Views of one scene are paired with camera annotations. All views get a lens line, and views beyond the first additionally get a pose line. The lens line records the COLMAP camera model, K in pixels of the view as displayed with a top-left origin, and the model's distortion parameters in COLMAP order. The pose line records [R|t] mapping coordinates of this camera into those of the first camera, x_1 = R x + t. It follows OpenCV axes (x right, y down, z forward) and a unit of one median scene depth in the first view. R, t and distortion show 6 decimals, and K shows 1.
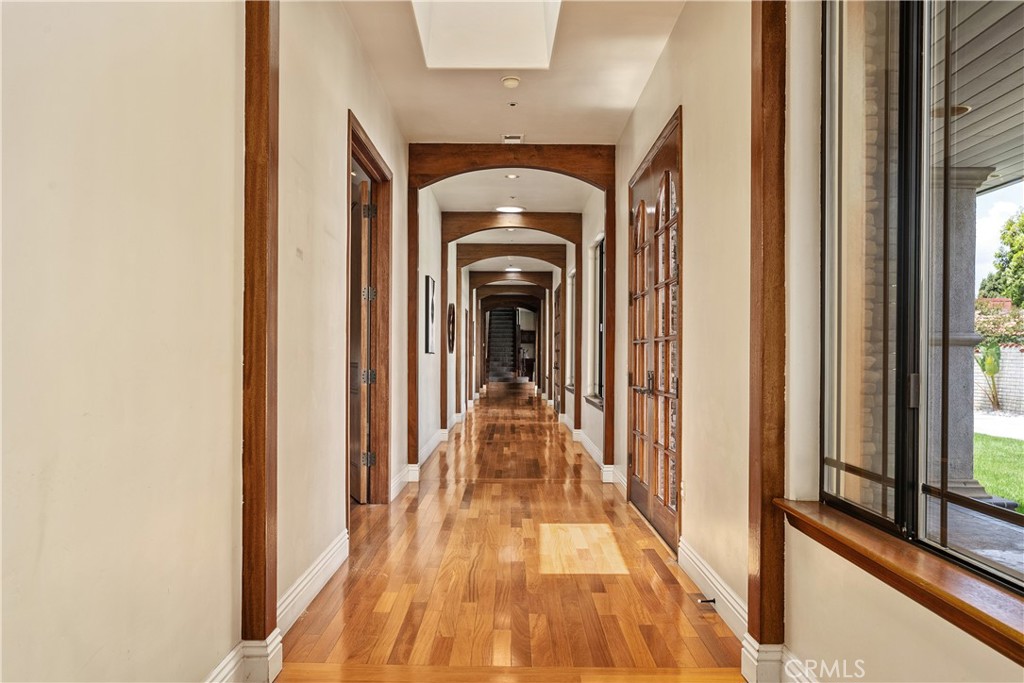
lens RADIAL K [[839.2, 0, 511.9], [0, 839.2, 347.1], [0, 0, 1]] dist [-0.001764, -0.000103]
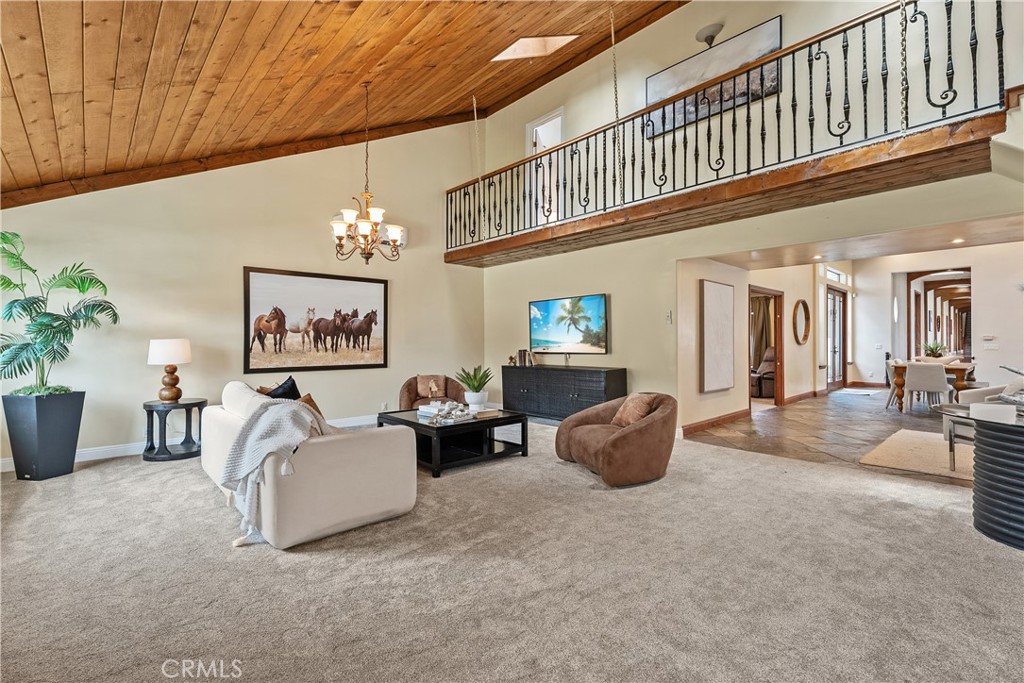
lens RADIAL K [[457.9, 0, 517.1], [0, 457.9, 337.0], [0, 0, 1]] dist [0.003712, -0.002260]
pose [[0.684597, -0.009209, -0.728863, 0.113617], [0.011173, 0.999935, -0.002140, 0.013176], [0.728836, -0.006679, 0.684656, -1.534027]]
